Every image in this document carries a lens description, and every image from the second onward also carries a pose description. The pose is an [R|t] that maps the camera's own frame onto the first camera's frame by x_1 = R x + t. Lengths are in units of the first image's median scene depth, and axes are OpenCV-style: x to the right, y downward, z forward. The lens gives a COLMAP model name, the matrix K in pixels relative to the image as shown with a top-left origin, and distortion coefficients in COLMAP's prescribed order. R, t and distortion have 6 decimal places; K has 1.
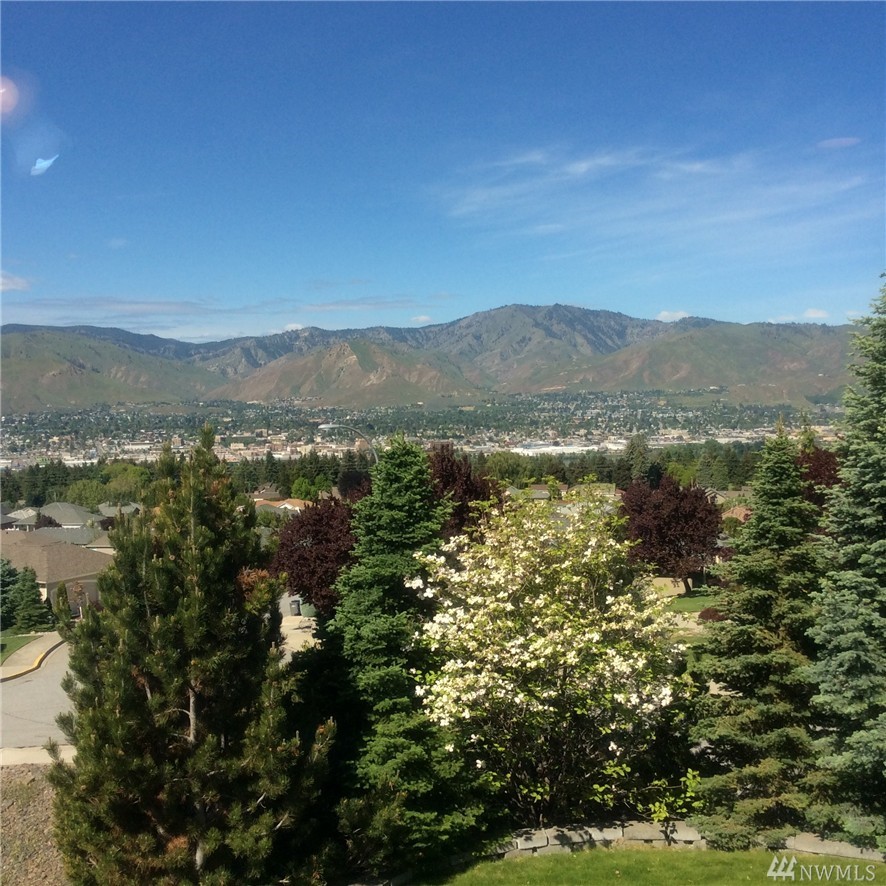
lens RADIAL K [[1097.5, 0, 441.0], [0, 1097.5, 444.1], [0, 0, 1]] dist [0.046933, 0.000000]
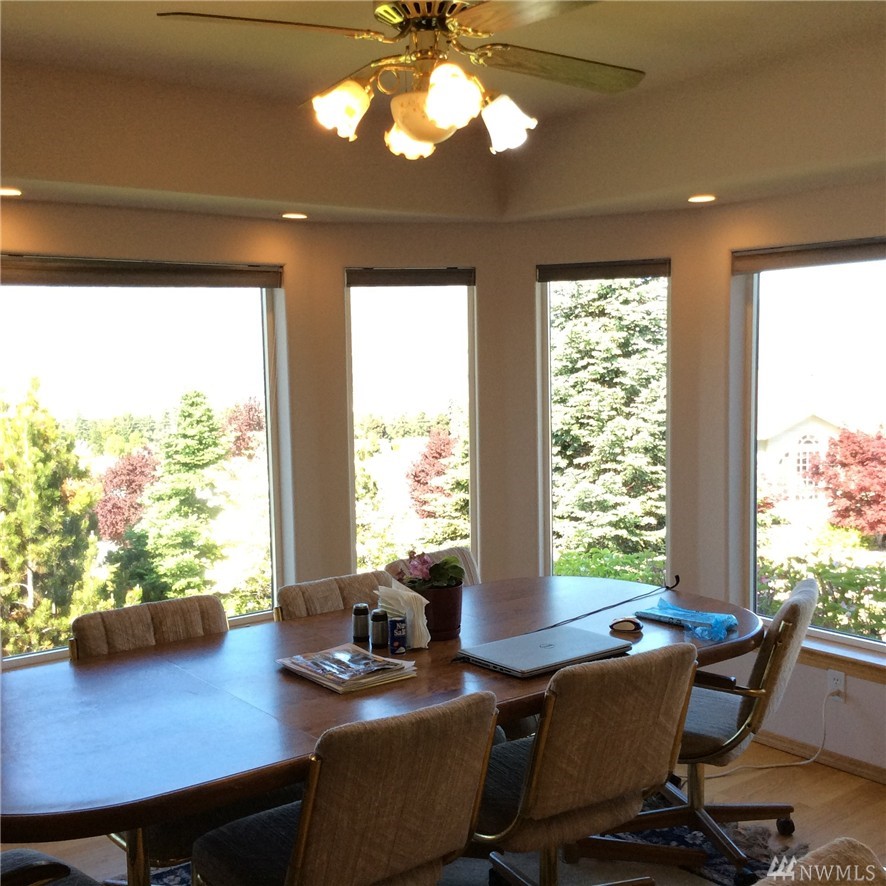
lens RADIAL K [[1097.5, 0, 448.5], [0, 1097.5, 448.7], [0, 0, 1]] dist [0.046933, 0.000000]
pose [[0.985933, -0.013345, 0.166605, 0.047206], [0.005907, 0.998967, 0.045059, 0.016435], [-0.167034, -0.043441, 0.984994, -0.348884]]
